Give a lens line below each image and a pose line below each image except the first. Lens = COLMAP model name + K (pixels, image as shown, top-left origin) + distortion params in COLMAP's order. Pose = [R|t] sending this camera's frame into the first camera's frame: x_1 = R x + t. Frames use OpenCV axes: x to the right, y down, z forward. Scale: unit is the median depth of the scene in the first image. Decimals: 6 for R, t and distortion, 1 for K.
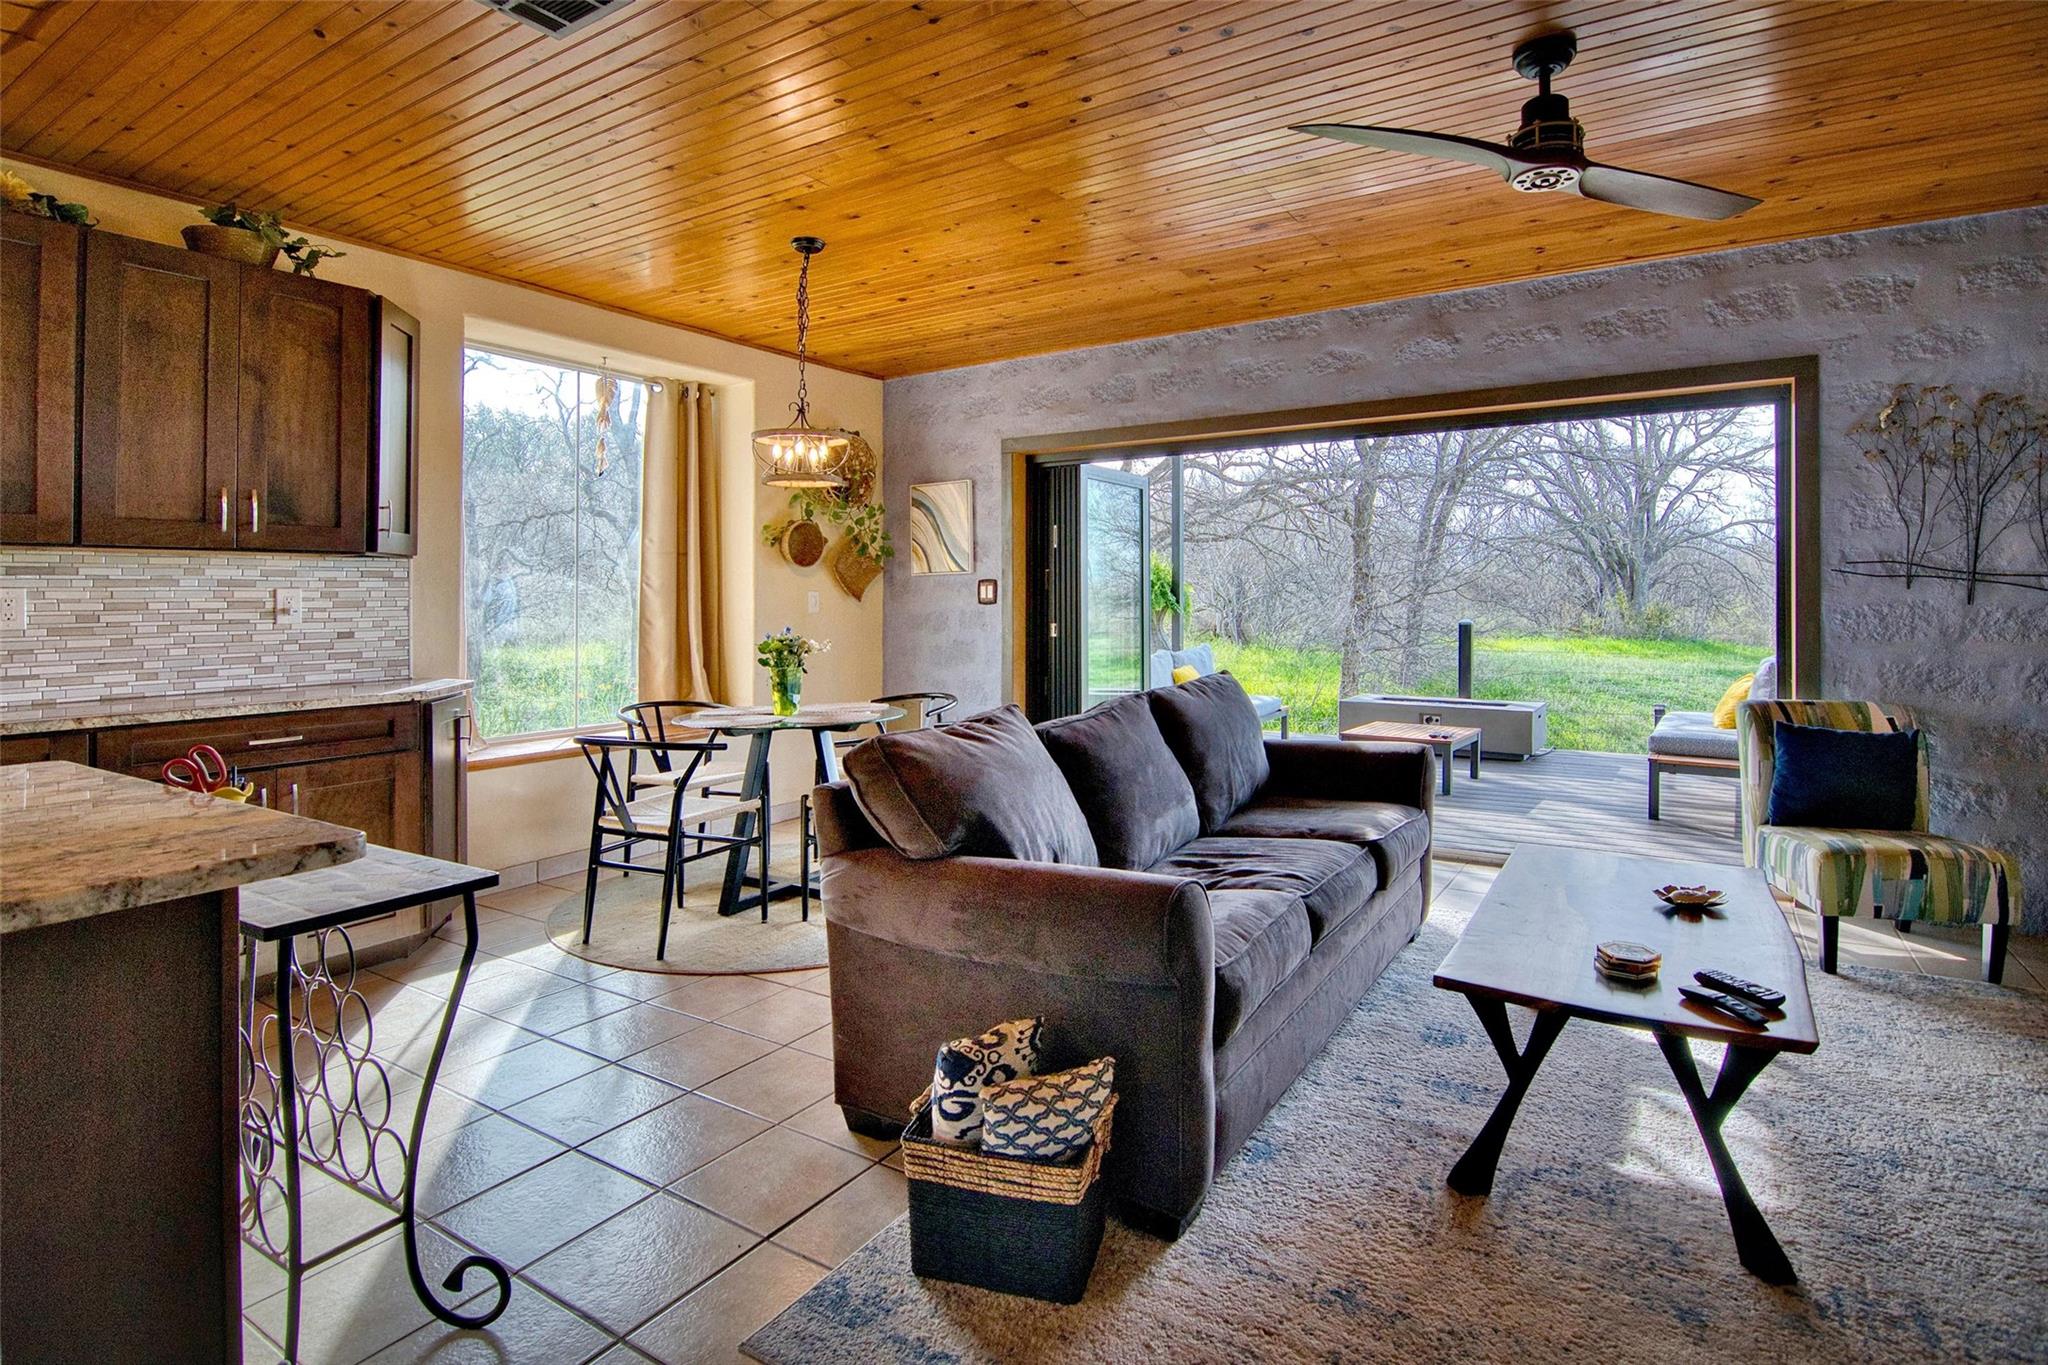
lens RADIAL K [[1018.4, 0, 1073.5], [0, 1018.4, 597.3], [0, 0, 1]] dist [0.011920, -0.019797]
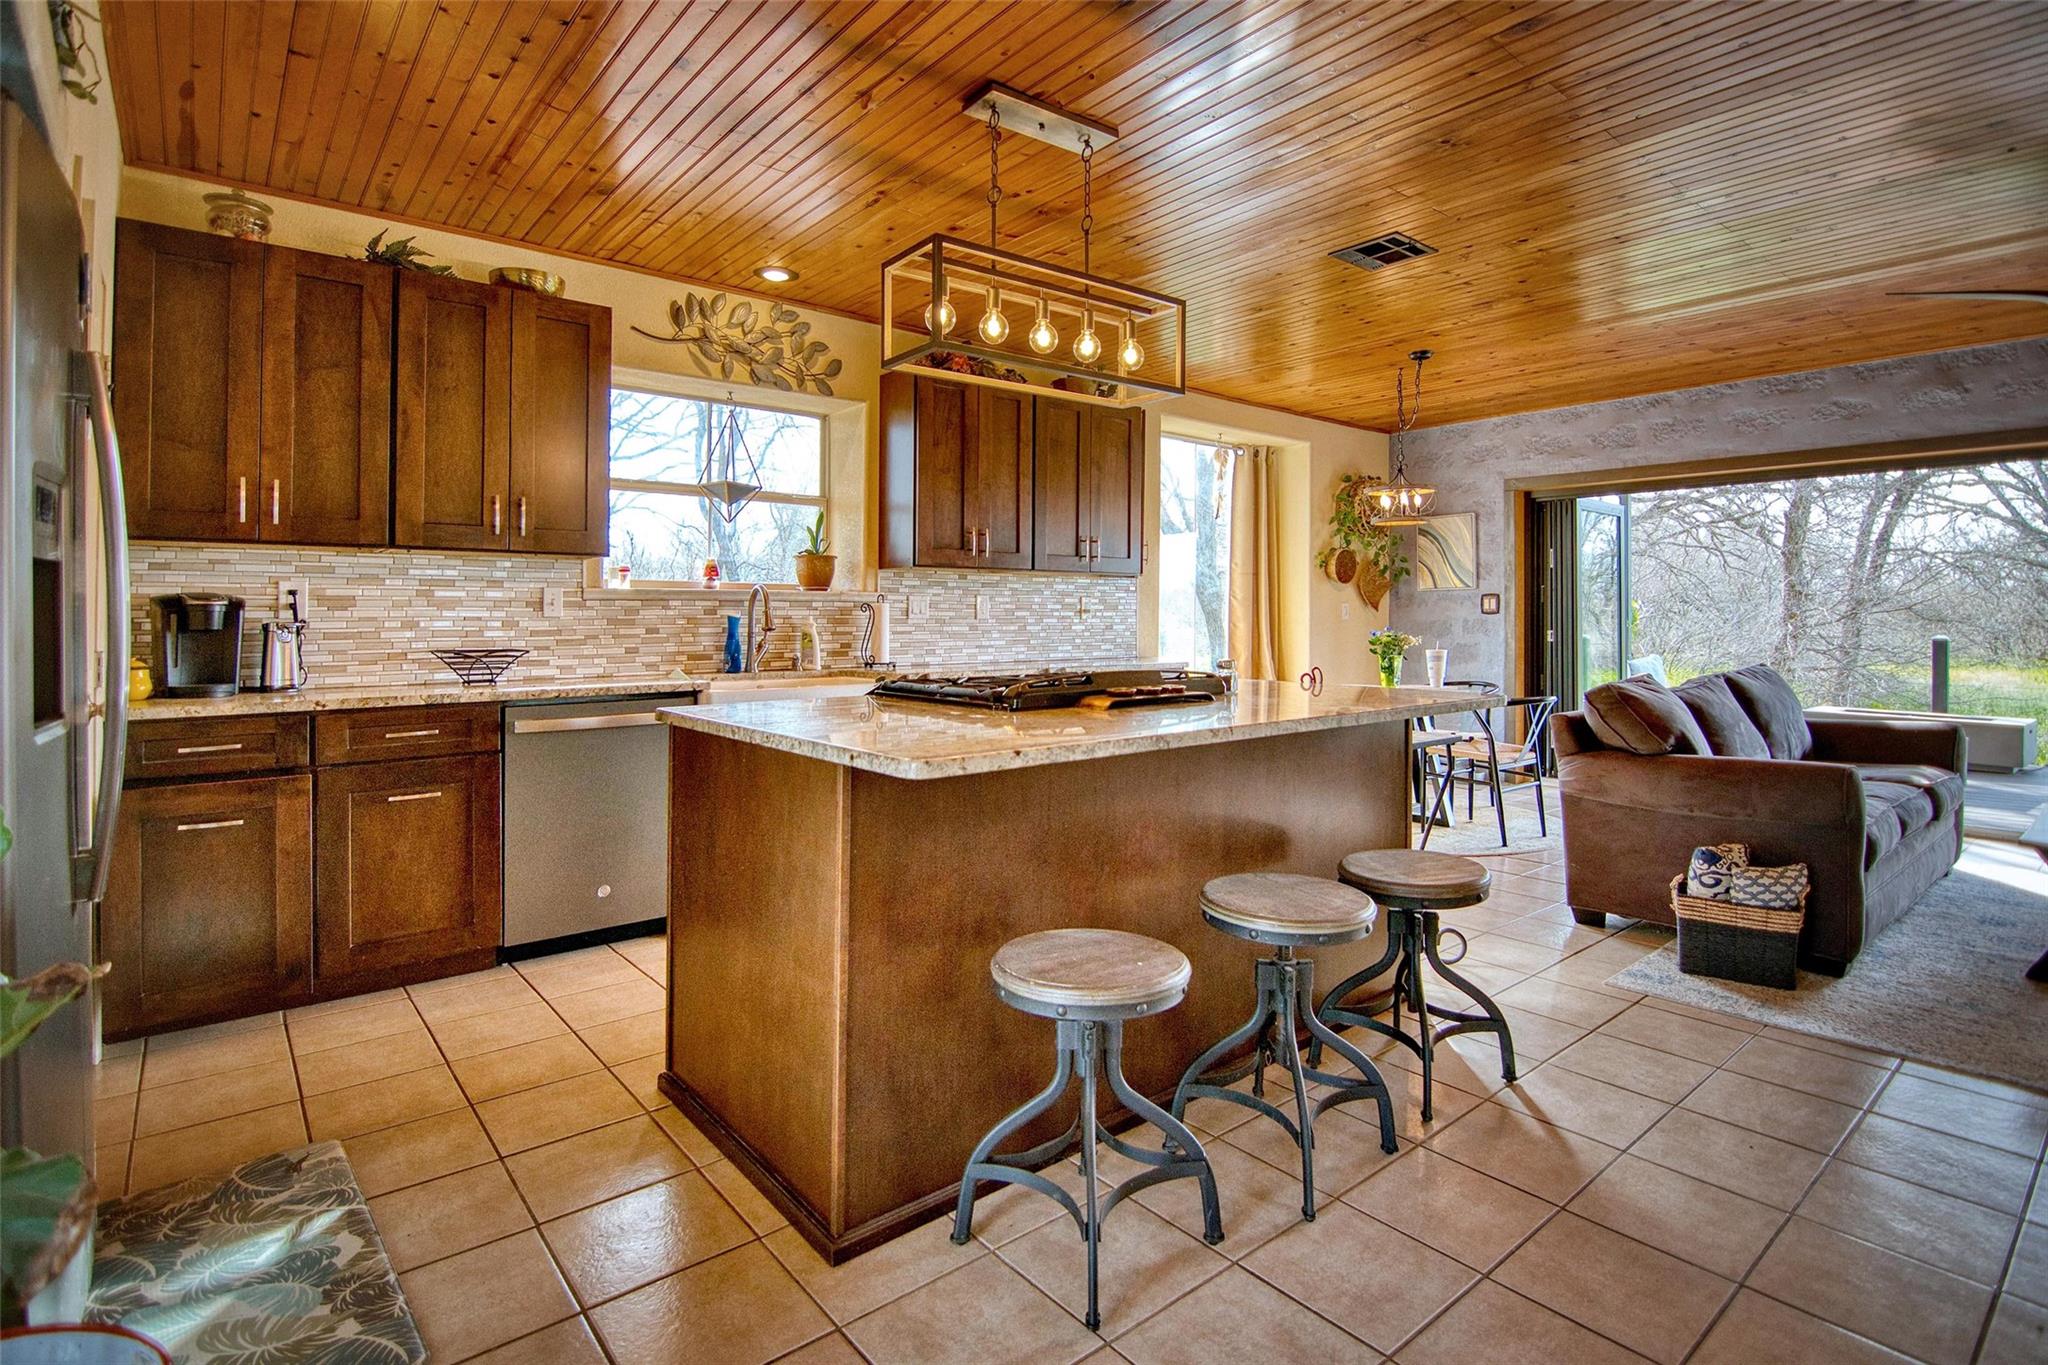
lens RADIAL K [[1018.4, 0, 1073.5], [0, 1018.4, 597.3], [0, 0, 1]] dist [0.011920, -0.019797]
pose [[0.954279, 0.003622, -0.298896, -0.248485], [-0.008990, 0.999822, -0.016587, 0.014488], [0.298783, 0.018516, 0.954142, -0.406448]]
